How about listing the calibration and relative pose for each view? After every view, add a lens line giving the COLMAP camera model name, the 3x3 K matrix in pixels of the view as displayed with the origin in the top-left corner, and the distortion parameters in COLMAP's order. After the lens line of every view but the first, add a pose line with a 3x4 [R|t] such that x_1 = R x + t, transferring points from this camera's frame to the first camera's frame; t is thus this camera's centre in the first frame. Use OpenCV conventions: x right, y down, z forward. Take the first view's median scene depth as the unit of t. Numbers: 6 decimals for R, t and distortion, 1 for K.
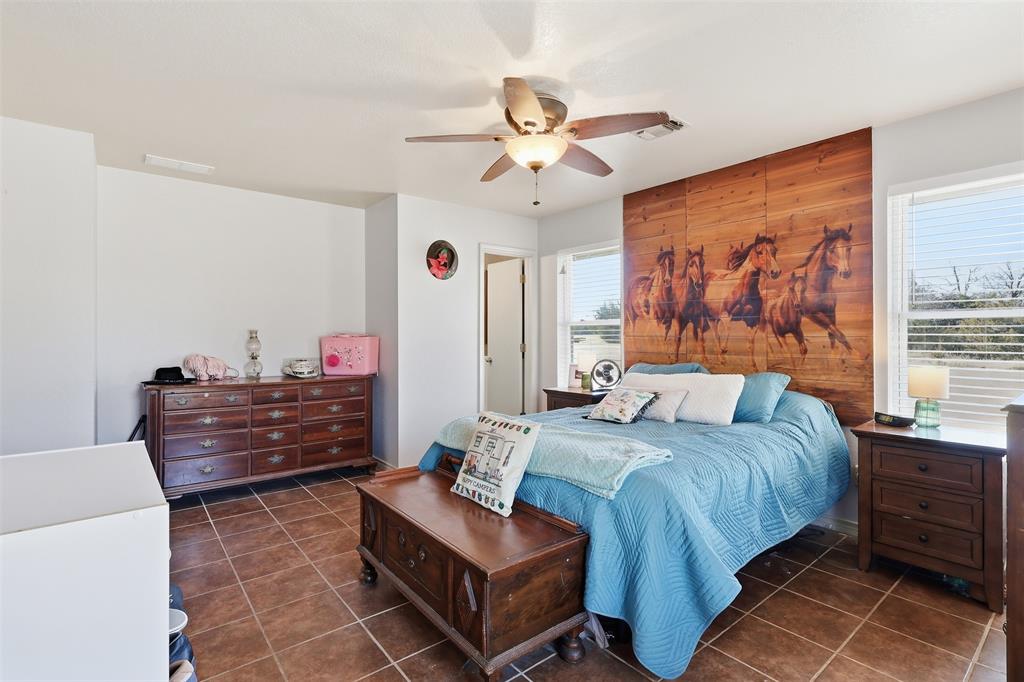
lens RADIAL K [[481.0, 0, 506.9], [0, 481.0, 338.2], [0, 0, 1]] dist [-0.003472, -0.000033]
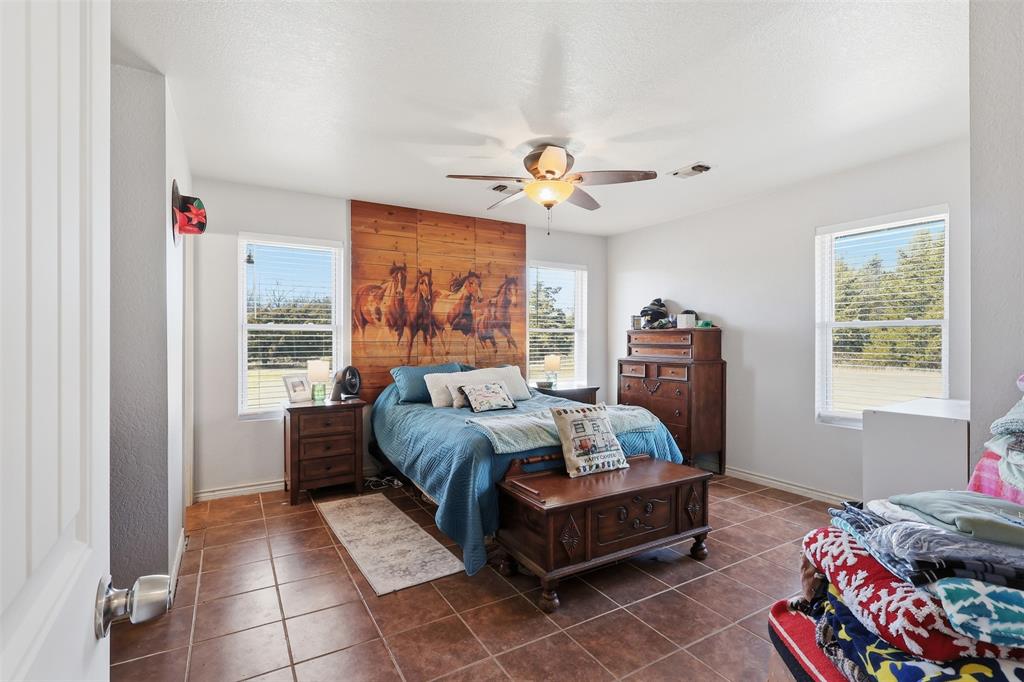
lens RADIAL K [[481.0, 0, 506.8], [0, 481.0, 340.1], [0, 0, 1]] dist [-0.003472, -0.000033]
pose [[0.150631, 0.002087, 0.988588, -0.799951], [0.009349, 0.999950, -0.003535, -0.001718], [-0.988546, 0.009775, 0.150604, 0.621424]]
